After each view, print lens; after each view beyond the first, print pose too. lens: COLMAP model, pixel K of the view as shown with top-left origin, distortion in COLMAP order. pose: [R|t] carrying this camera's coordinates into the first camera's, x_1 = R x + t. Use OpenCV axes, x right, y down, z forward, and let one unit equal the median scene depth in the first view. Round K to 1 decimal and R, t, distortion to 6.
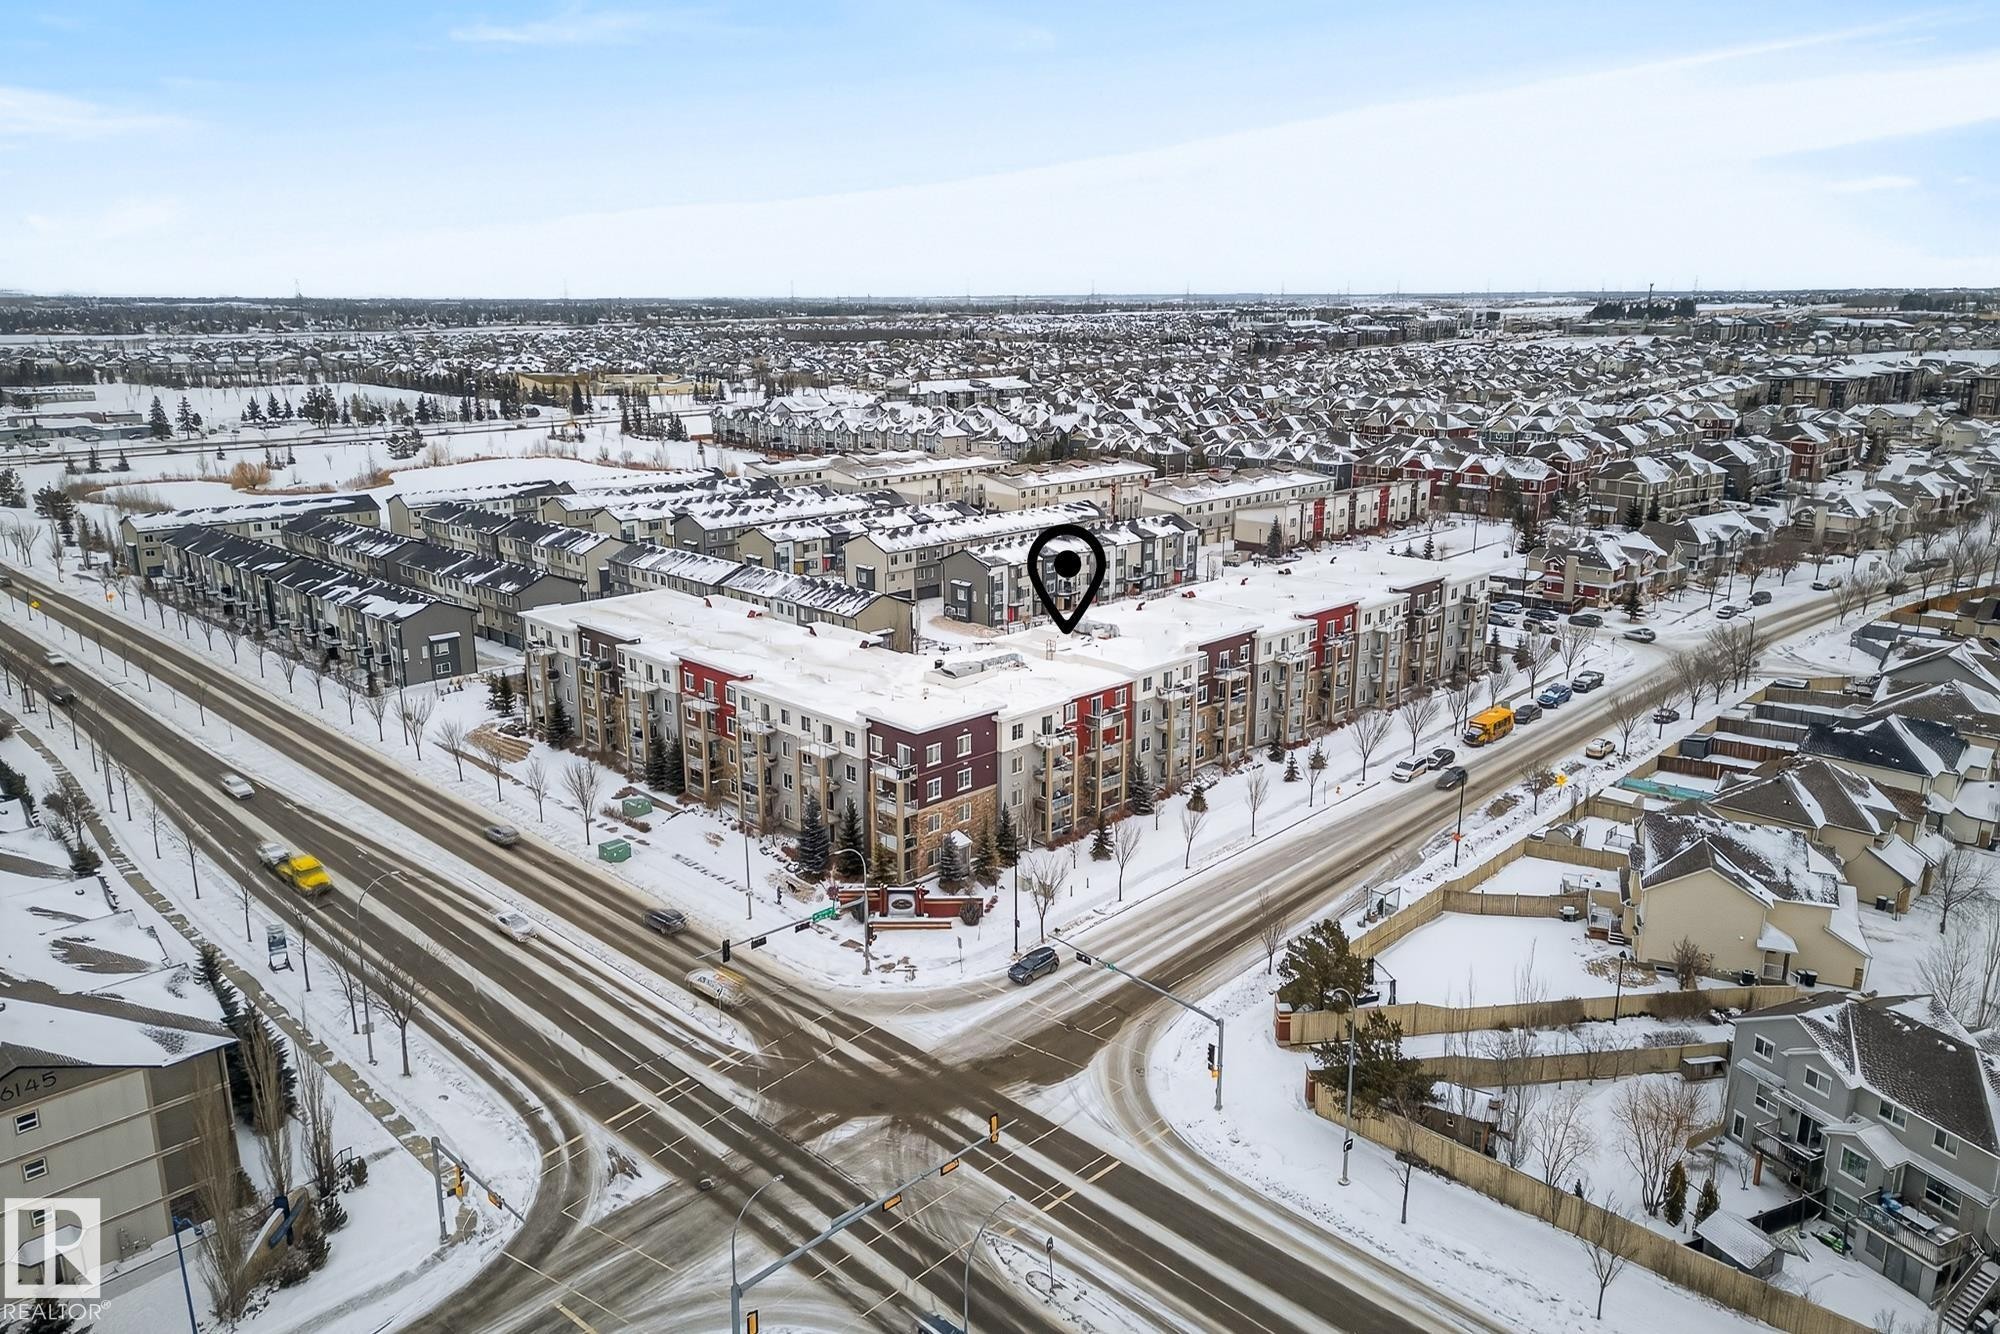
lens RADIAL K [[1398.0, 0, 1000.0], [0, 1398.0, 667.0], [0, 0, 1]] dist [0.059255, -0.034844]
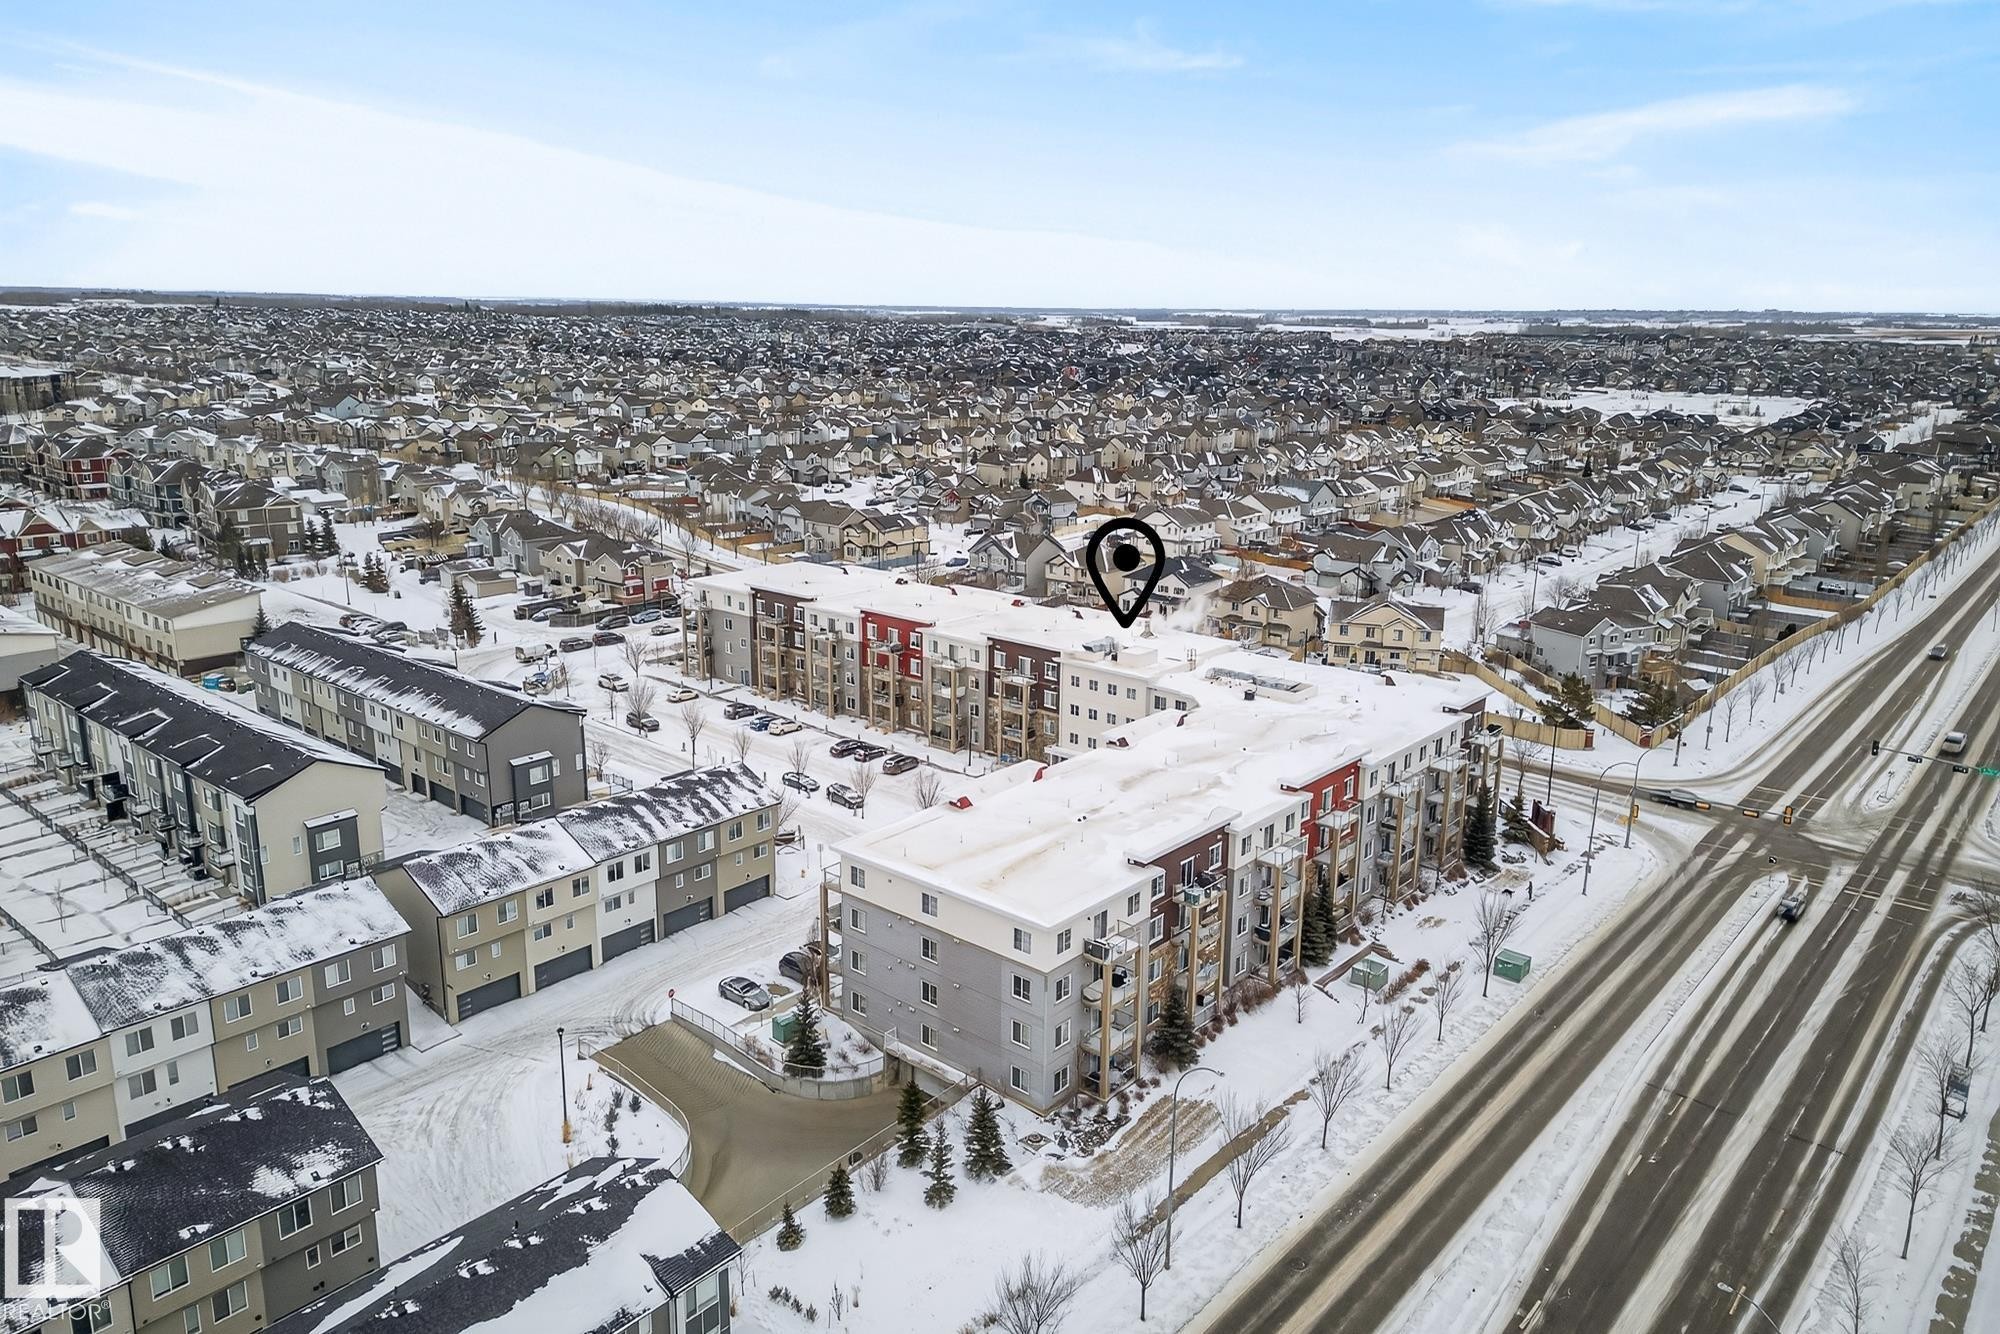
lens RADIAL K [[1398.0, 0, 1000.0], [0, 1398.0, 667.0], [0, 0, 1]] dist [0.059255, -0.034844]
pose [[-0.080411, -0.253149, 0.964080, -1.450498], [0.242365, 0.933218, 0.265260, -0.482948], [-0.966847, 0.254989, -0.013687, 1.777693]]
